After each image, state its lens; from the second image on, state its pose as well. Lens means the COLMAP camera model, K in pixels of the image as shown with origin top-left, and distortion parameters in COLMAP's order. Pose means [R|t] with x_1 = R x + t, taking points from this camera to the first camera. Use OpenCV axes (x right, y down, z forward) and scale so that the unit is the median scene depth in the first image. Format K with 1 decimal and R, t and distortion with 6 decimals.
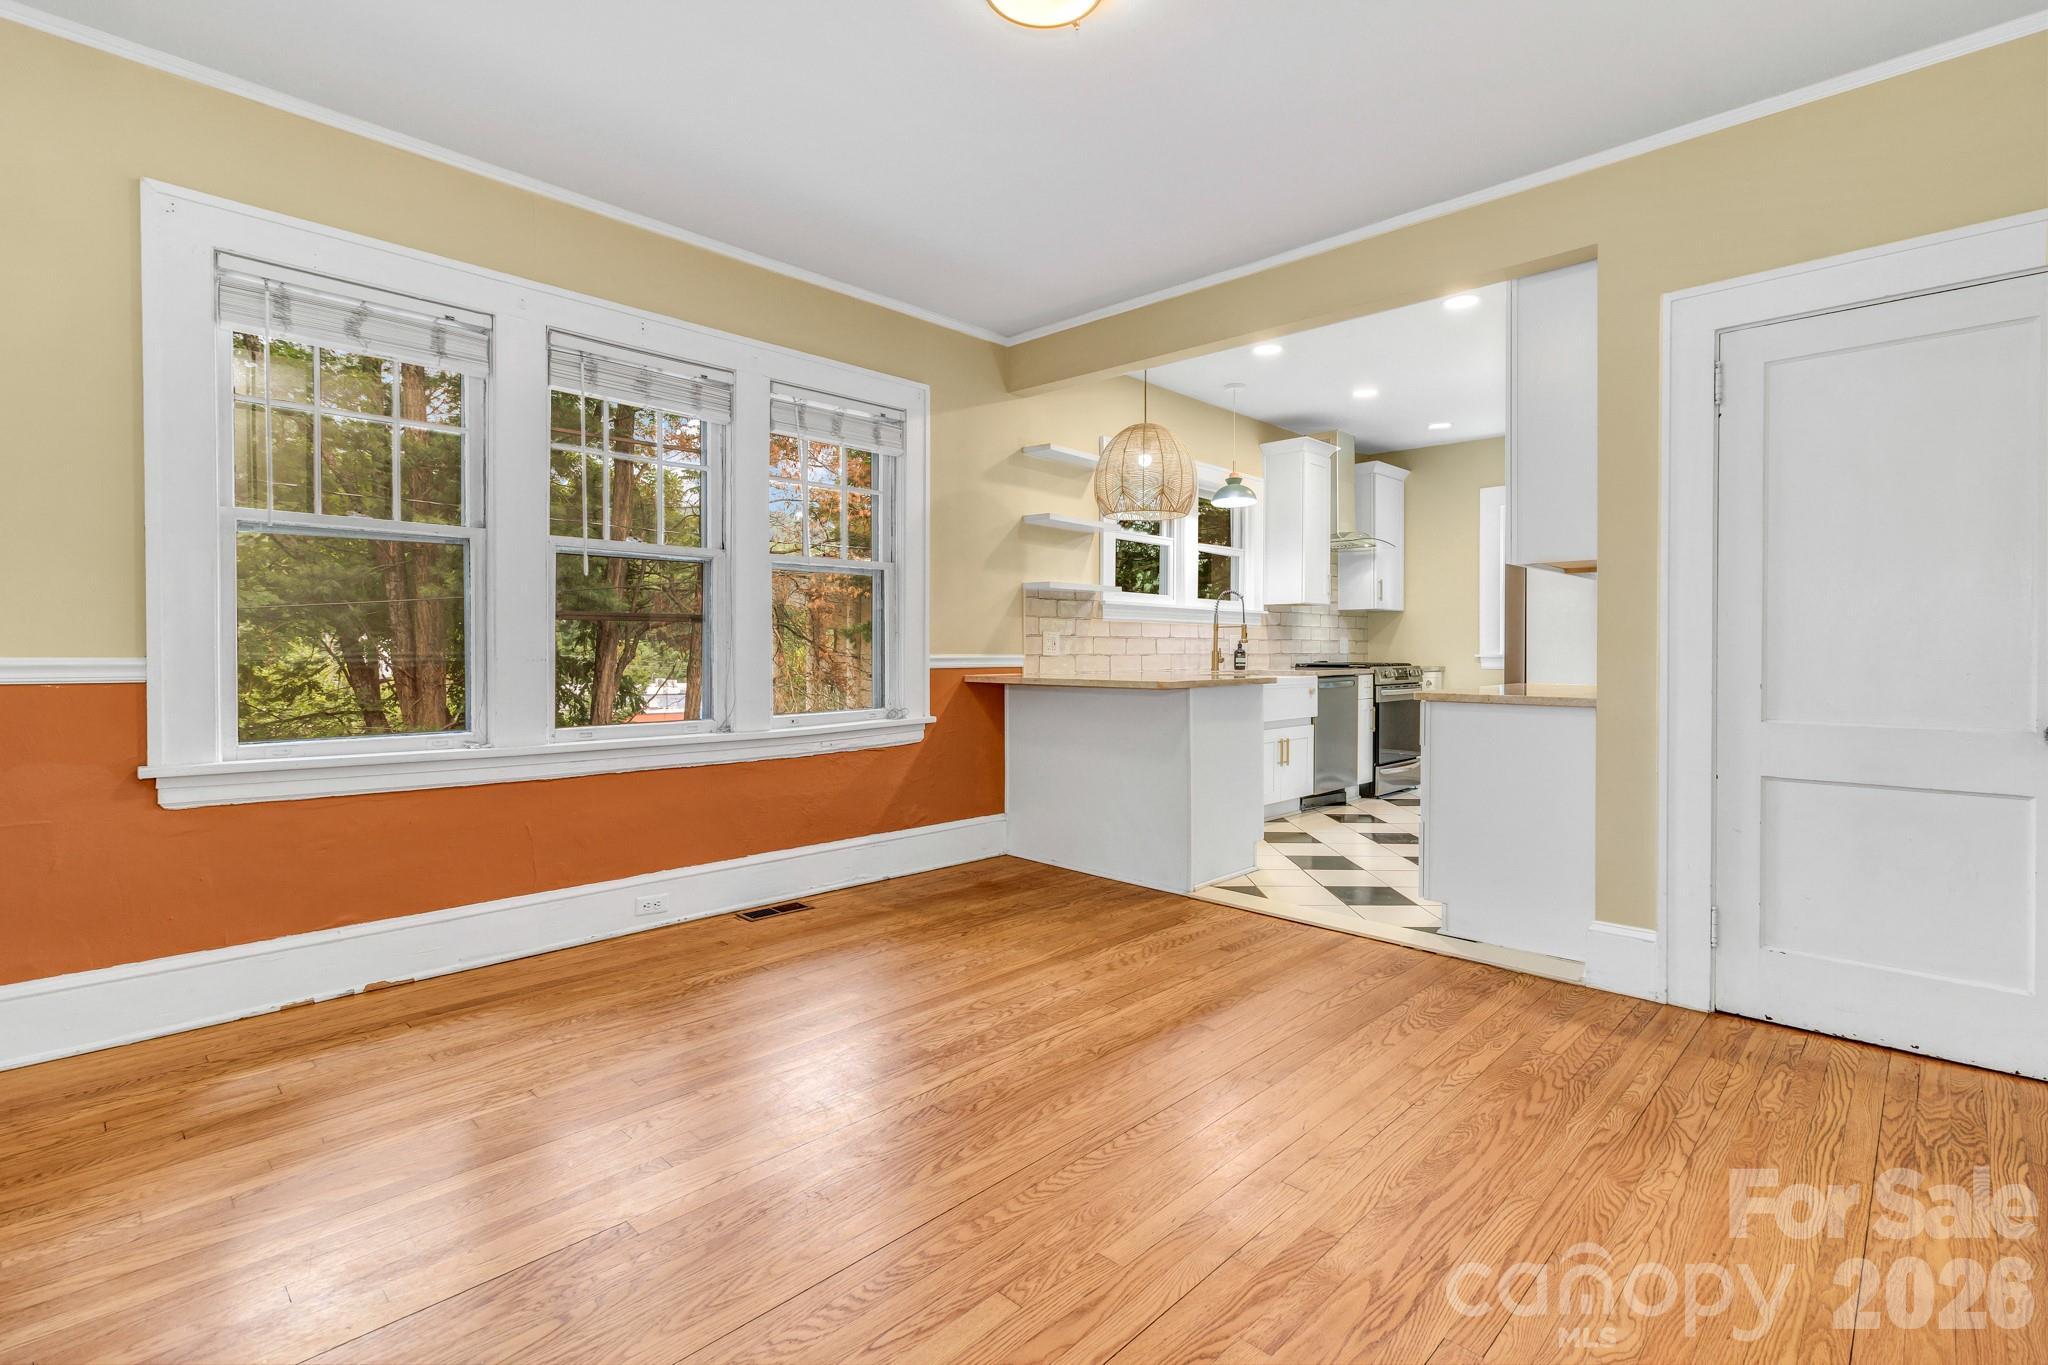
lens RADIAL K [[942.5, 0, 1026.3], [0, 942.5, 668.5], [0, 0, 1]] dist [0.002272, -0.001085]
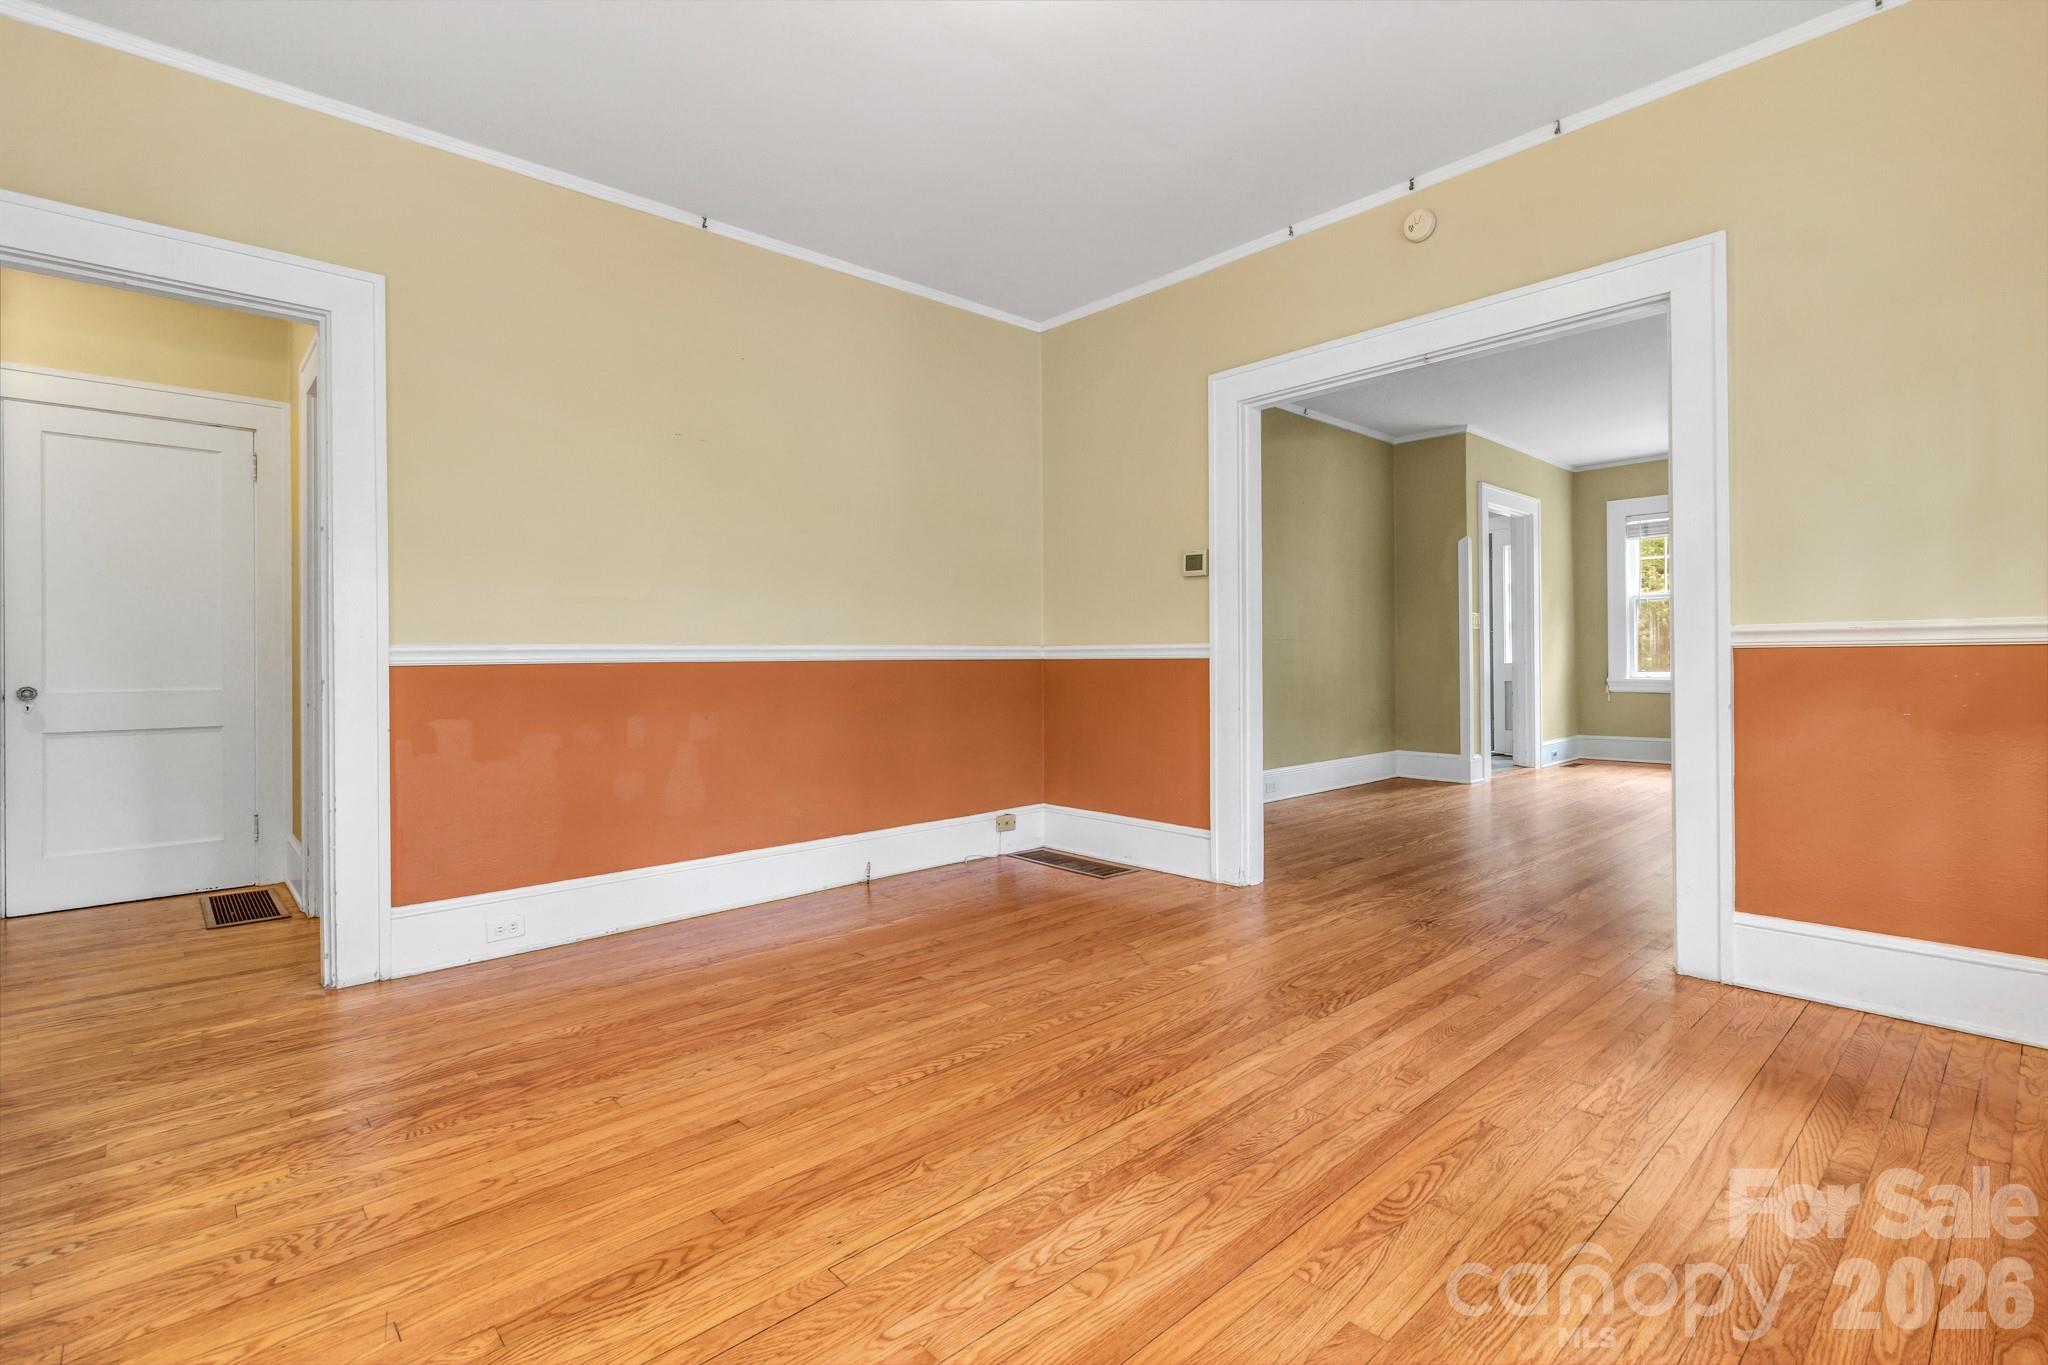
lens RADIAL K [[942.5, 0, 1026.0], [0, 942.5, 668.1], [0, 0, 1]] dist [0.002272, -0.001085]
pose [[-0.998315, 0.006236, 0.057686, -0.042077], [0.007745, 0.999633, 0.025970, 0.009538], [-0.057503, 0.026373, -0.997997, 1.451758]]
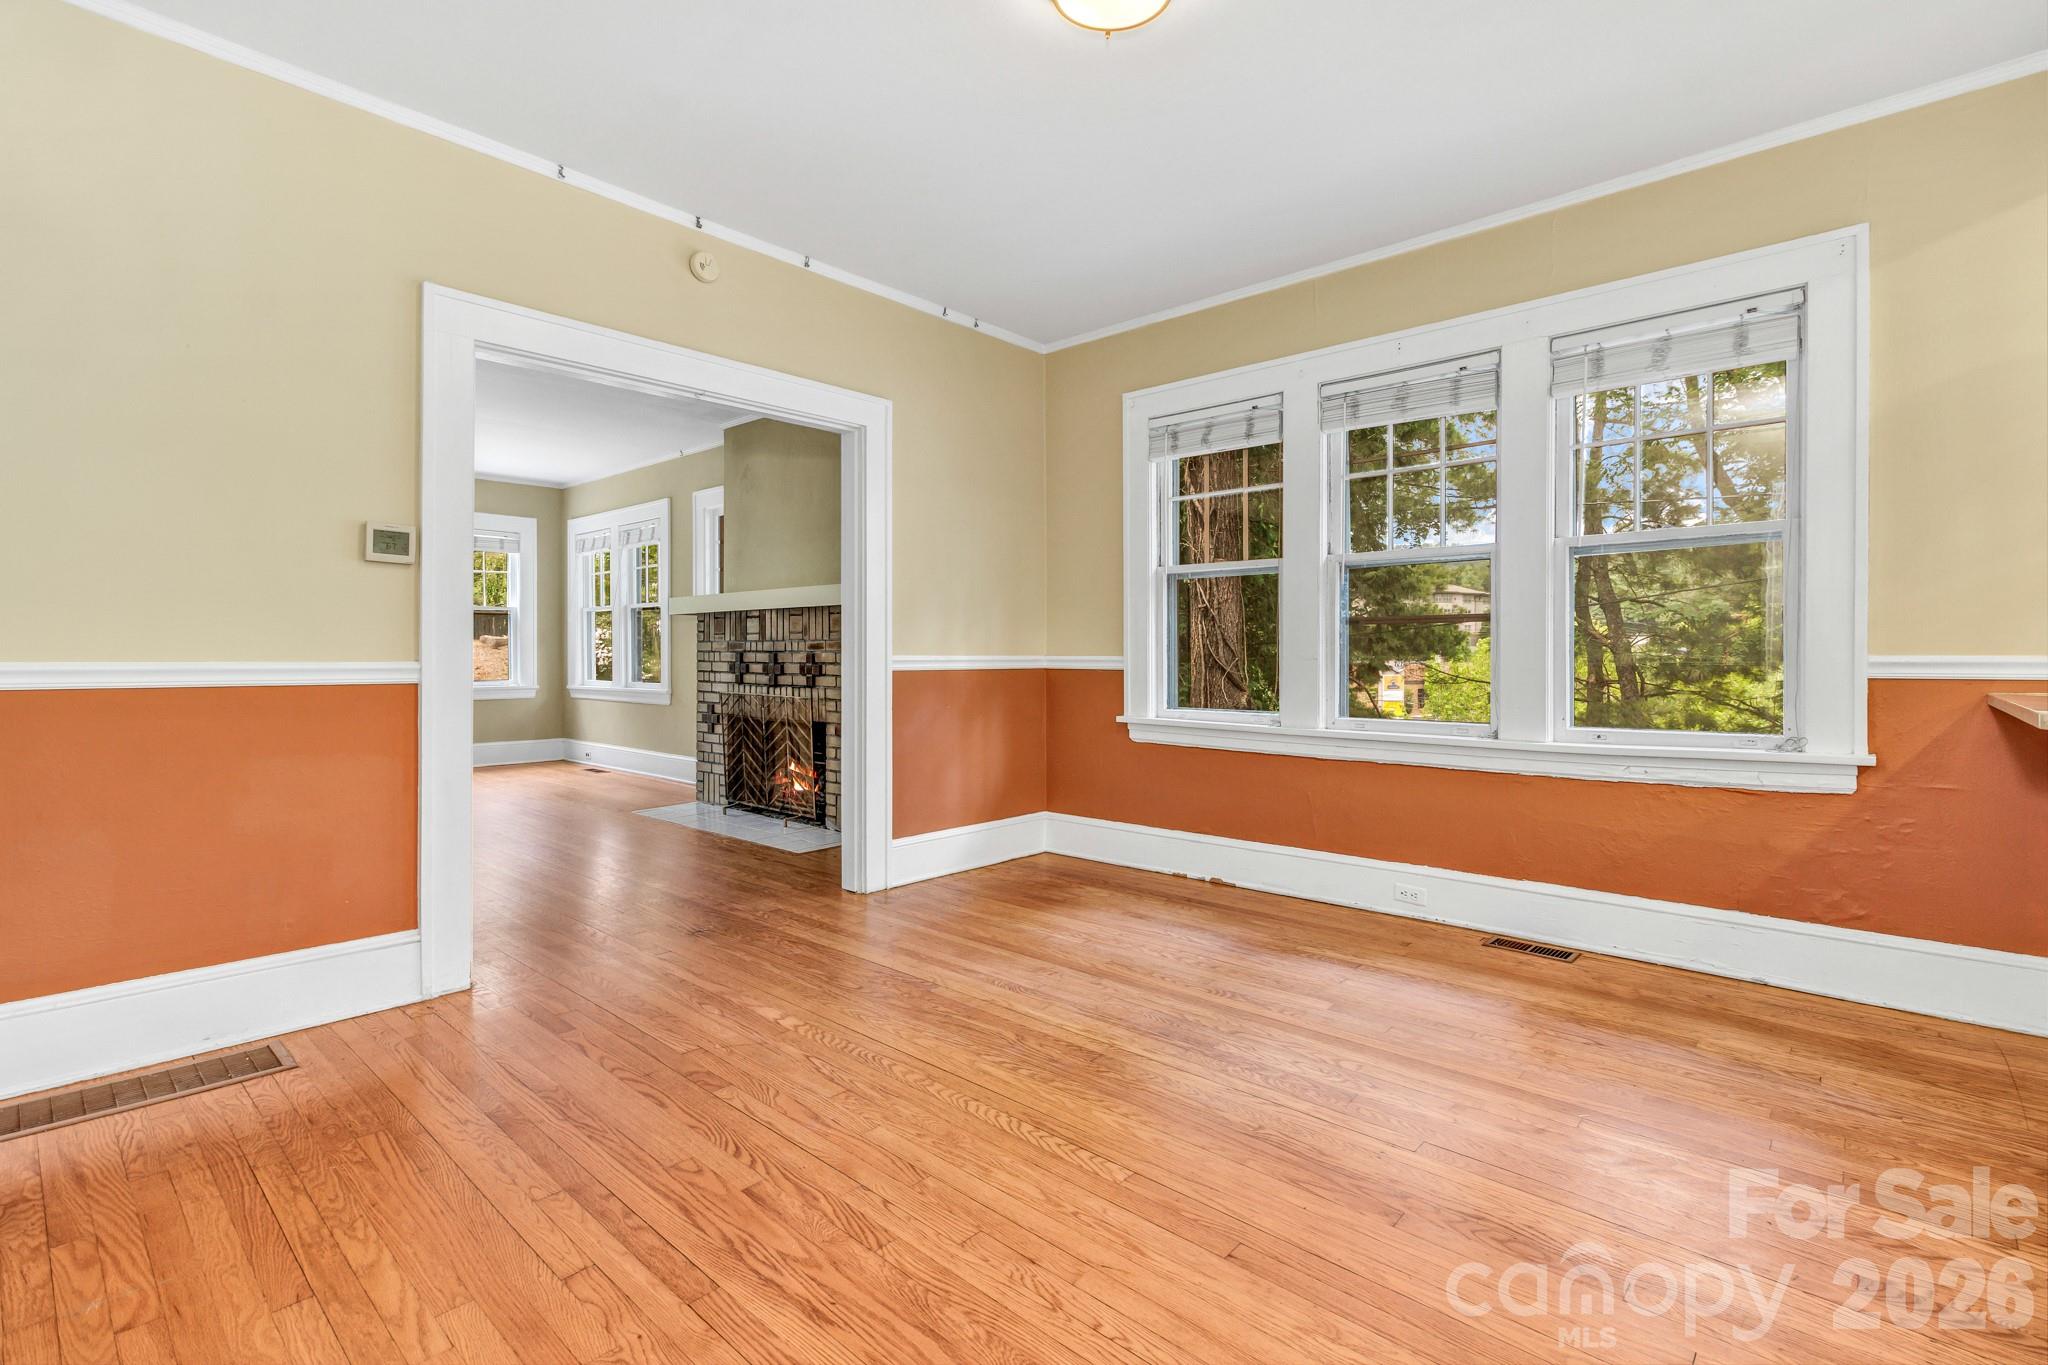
lens RADIAL K [[942.5, 0, 1033.7], [0, 942.5, 668.3], [0, 0, 1]] dist [0.002272, -0.001085]
pose [[0.037877, 0.011694, -0.999214, 0.759792], [-0.018319, 0.999772, 0.011006, -0.004529], [0.999114, 0.017888, 0.038082, 0.652581]]
